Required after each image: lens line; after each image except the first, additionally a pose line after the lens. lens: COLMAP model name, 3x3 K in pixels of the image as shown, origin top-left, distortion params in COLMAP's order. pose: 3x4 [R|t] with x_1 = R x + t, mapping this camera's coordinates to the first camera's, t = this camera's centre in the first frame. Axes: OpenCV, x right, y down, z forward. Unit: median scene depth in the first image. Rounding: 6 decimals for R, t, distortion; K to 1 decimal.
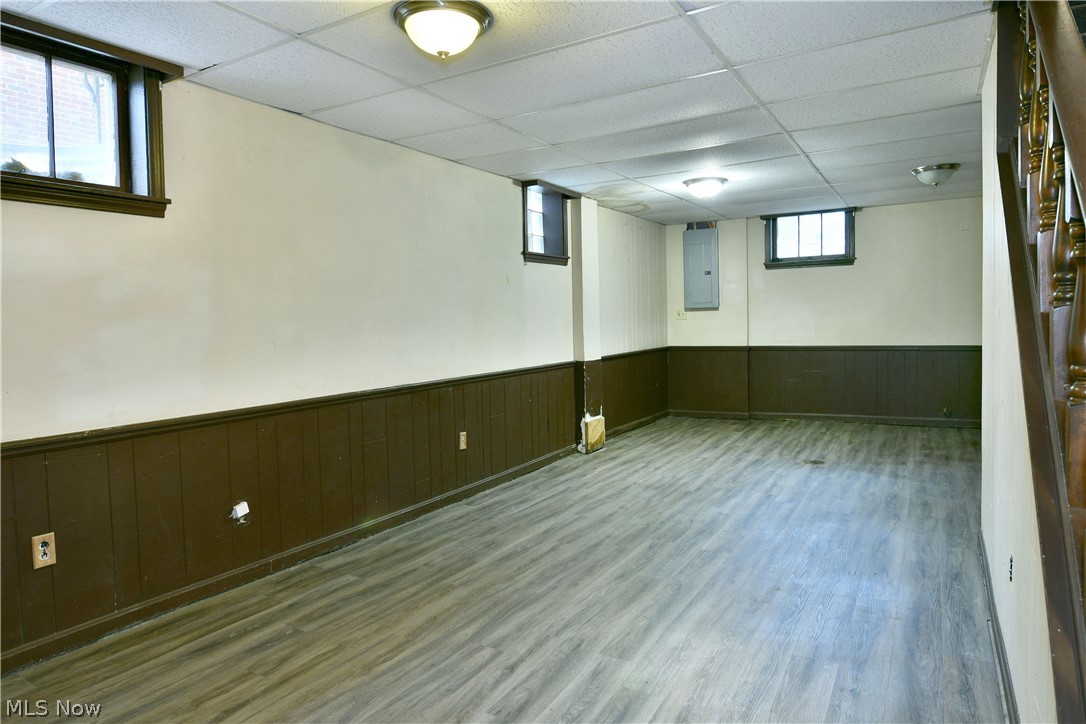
lens RADIAL K [[649.2, 0, 536.7], [0, 649.2, 354.5], [0, 0, 1]] dist [-0.009514, -0.006925]
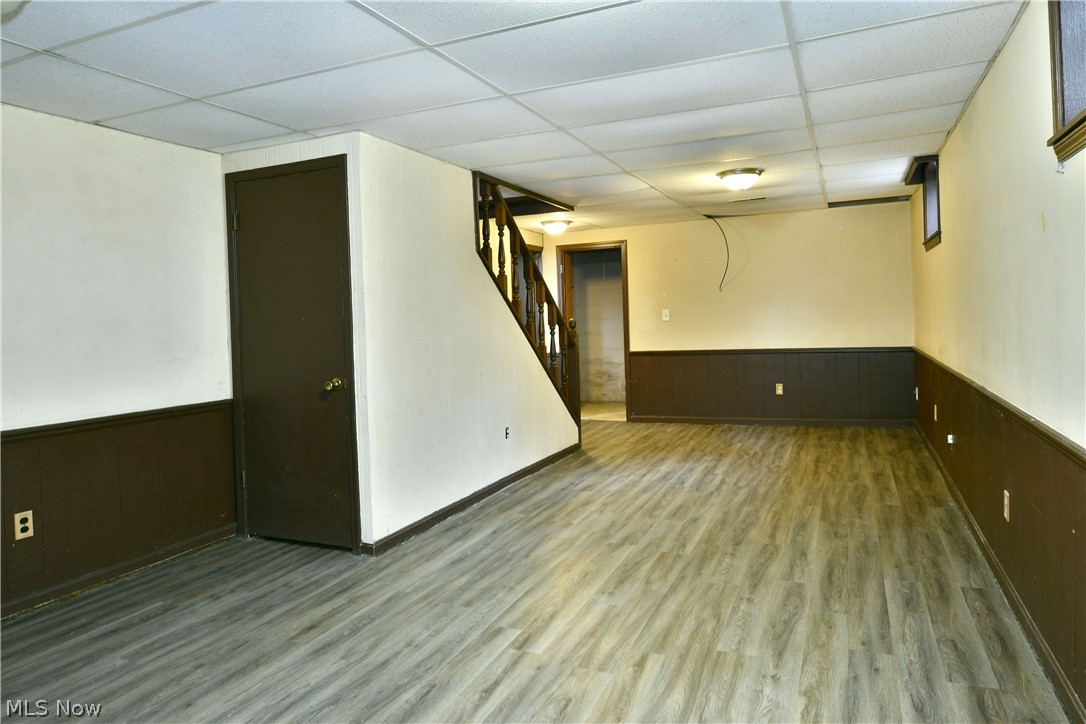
lens RADIAL K [[649.2, 0, 548.9], [0, 649.2, 362.1], [0, 0, 1]] dist [-0.009514, -0.006925]
pose [[-0.990927, 0.071913, -0.113546, 0.455075], [0.057449, 0.990381, 0.125880, -0.126328], [0.121506, 0.118215, -0.985526, 1.839206]]
